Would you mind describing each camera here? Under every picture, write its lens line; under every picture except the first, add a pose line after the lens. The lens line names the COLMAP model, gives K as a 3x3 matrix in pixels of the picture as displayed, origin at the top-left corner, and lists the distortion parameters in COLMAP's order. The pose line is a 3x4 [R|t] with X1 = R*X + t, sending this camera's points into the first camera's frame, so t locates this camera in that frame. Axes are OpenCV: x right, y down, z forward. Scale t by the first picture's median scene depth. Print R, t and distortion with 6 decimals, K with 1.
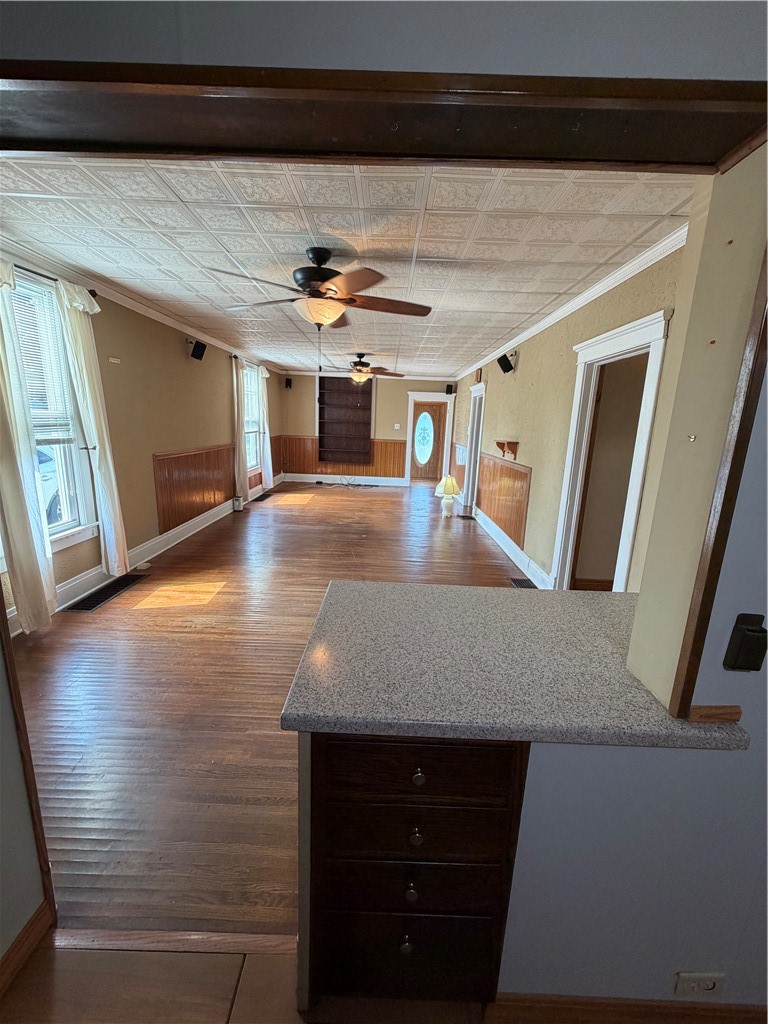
lens RADIAL K [[409.6, 0, 383.9], [0, 409.6, 508.3], [0, 0, 1]] dist [-0.001652, 0.001170]
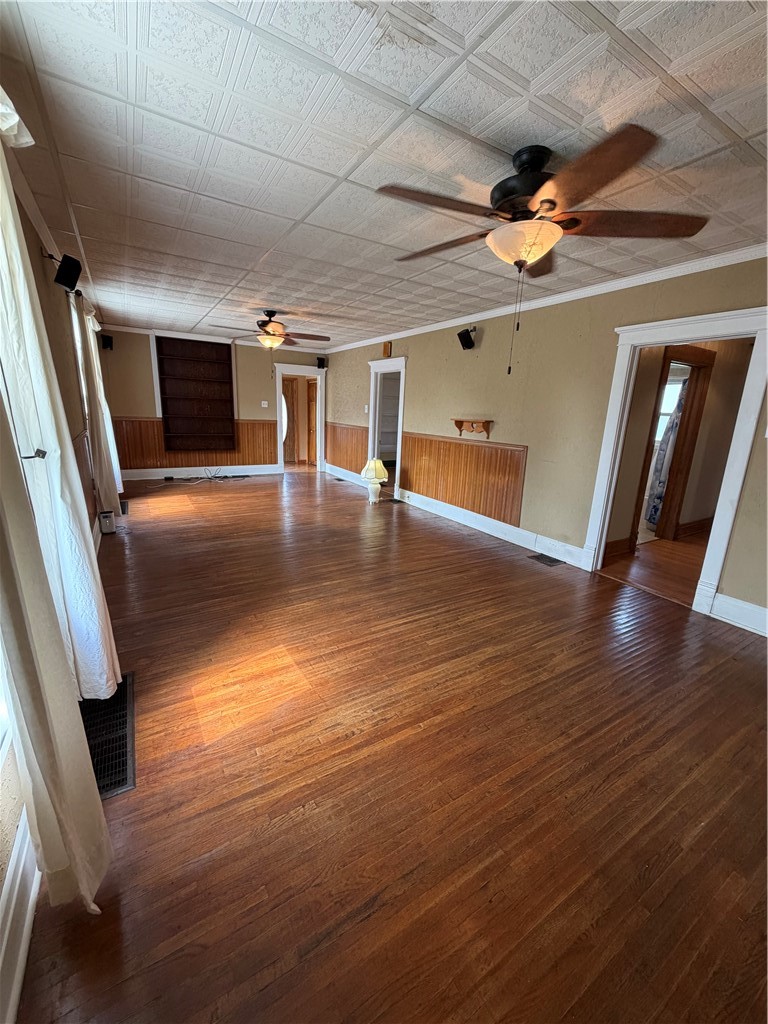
lens RADIAL K [[409.6, 0, 383.9], [0, 409.6, 508.3], [0, 0, 1]] dist [-0.001652, 0.001170]
pose [[0.849151, -0.130061, 0.511885, -0.309912], [0.102652, 0.991365, 0.081603, -0.041383], [-0.518078, -0.016747, 0.855170, 0.198029]]
